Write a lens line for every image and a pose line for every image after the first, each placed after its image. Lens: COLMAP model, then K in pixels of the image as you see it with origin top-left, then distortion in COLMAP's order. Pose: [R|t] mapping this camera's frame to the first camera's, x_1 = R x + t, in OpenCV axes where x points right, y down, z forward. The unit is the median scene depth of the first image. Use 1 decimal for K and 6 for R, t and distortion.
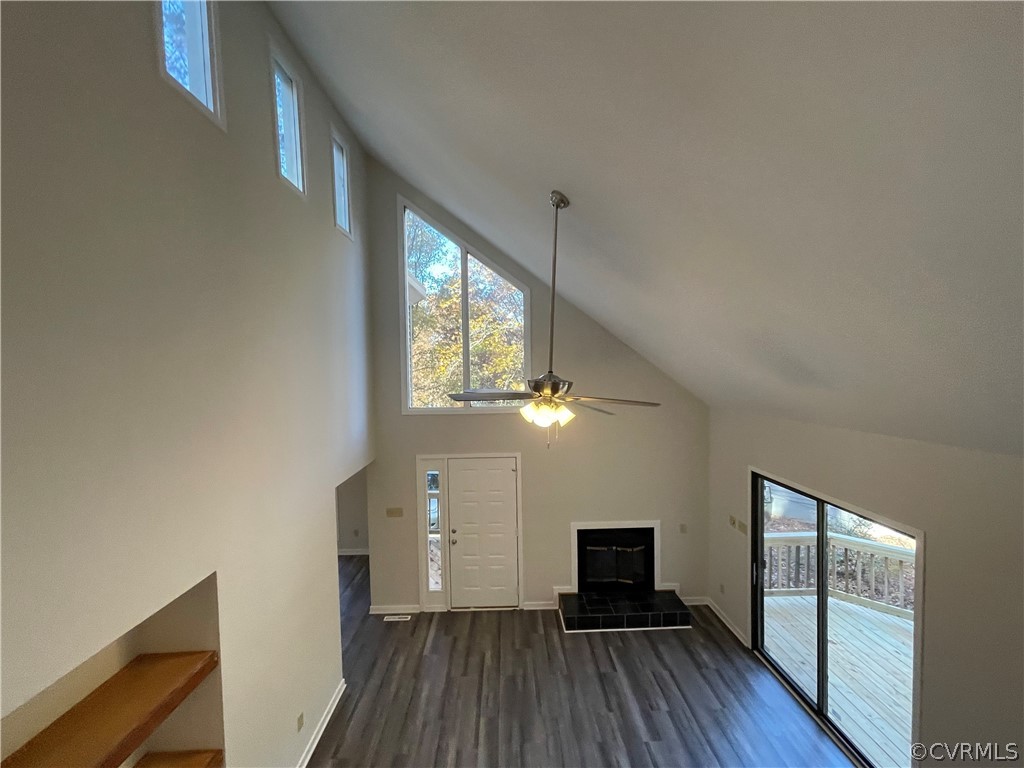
lens RADIAL K [[414.7, 0, 508.6], [0, 414.7, 386.4], [0, 0, 1]] dist [0.001585, -0.000042]
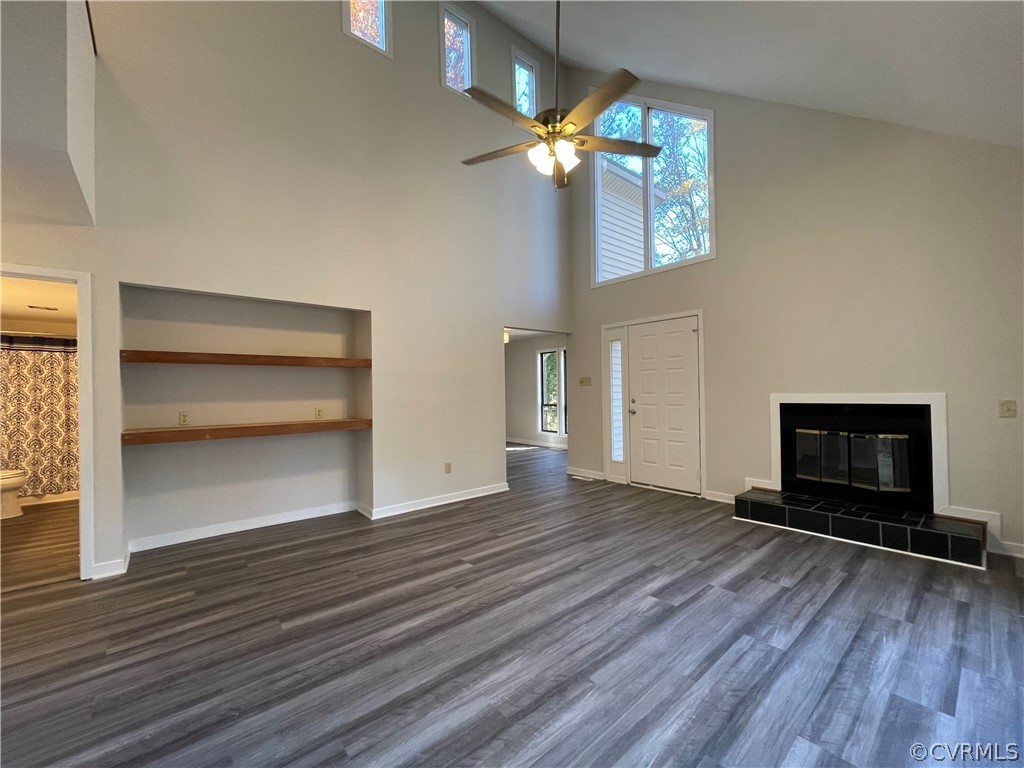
lens RADIAL K [[414.7, 0, 508.6], [0, 414.7, 386.4], [0, 0, 1]] dist [0.001585, -0.000042]
pose [[0.632016, -0.001477, -0.774954, 0.437601], [-0.025349, 0.999424, -0.022578, 0.349239], [0.774541, 0.033914, 0.631614, 0.168060]]
